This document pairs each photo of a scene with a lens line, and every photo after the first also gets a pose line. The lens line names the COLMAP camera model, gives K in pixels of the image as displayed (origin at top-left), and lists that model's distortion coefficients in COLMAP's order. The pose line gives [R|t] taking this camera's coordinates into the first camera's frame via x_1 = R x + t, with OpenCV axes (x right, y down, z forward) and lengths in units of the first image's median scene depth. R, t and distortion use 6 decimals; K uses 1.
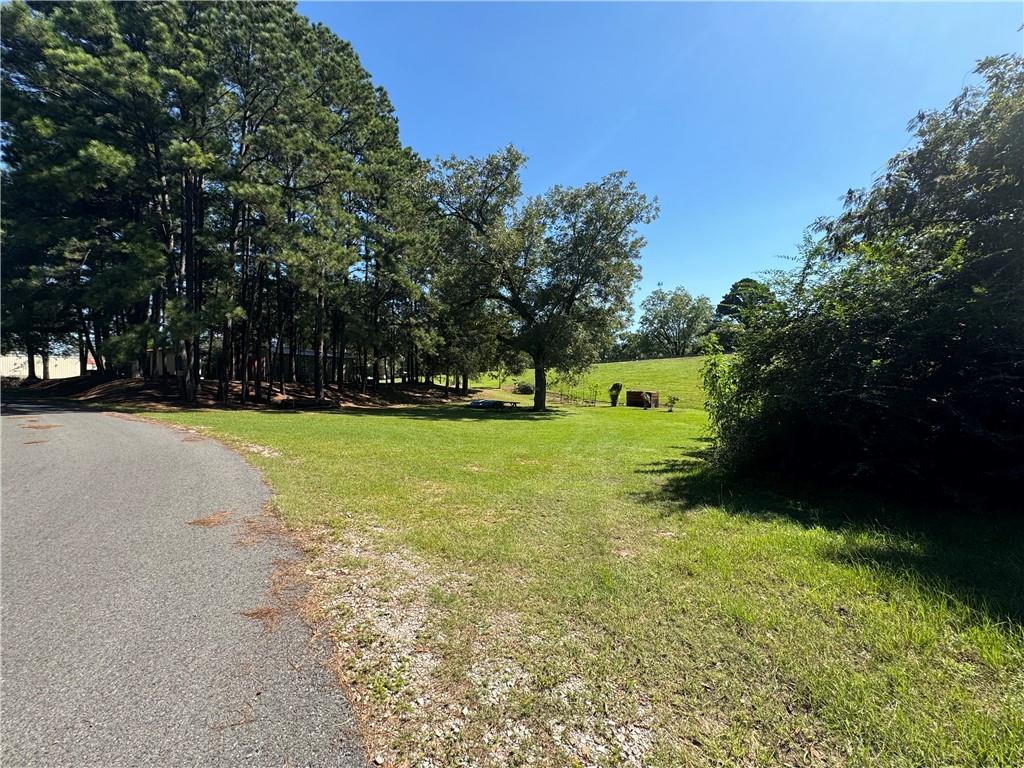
lens RADIAL K [[411.2, 0, 513.2], [0, 411.2, 383.4], [0, 0, 1]] dist [-0.002208, 0.000766]
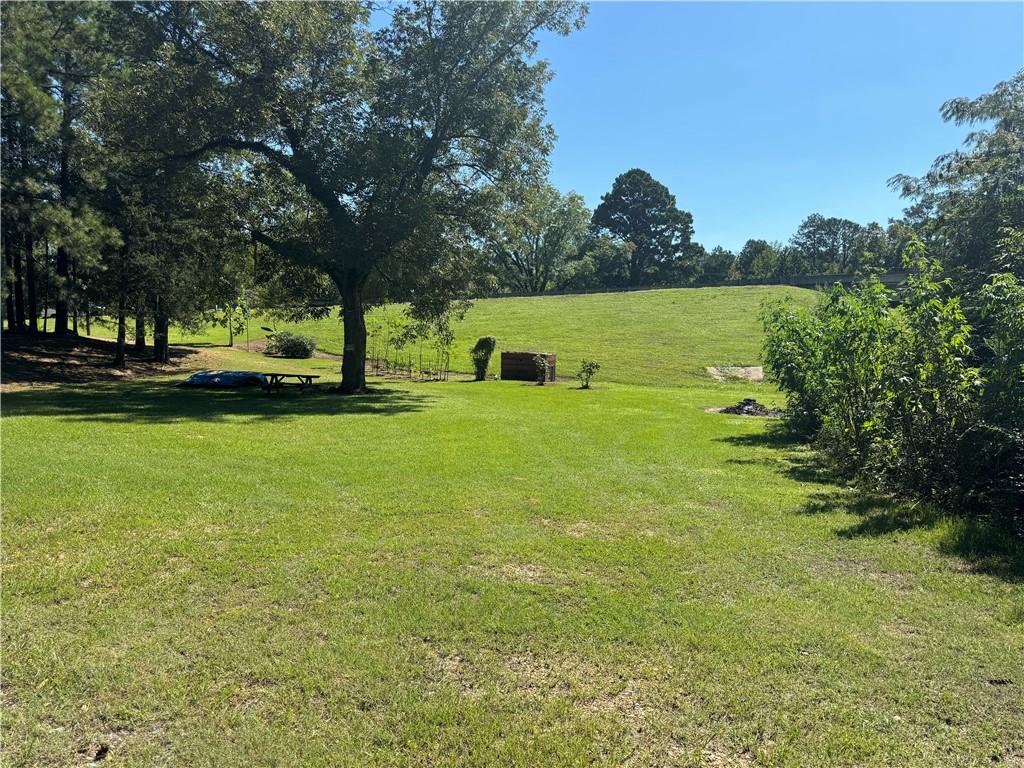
lens RADIAL K [[718.3, 0, 506.0], [0, 718.3, 385.2], [0, 0, 1]] dist [0.051637, -0.049453]
pose [[0.925584, -0.017517, 0.378138, -0.140421], [-0.007510, 0.997882, 0.064610, 0.001467], [-0.378469, -0.062642, 0.923492, 0.188495]]
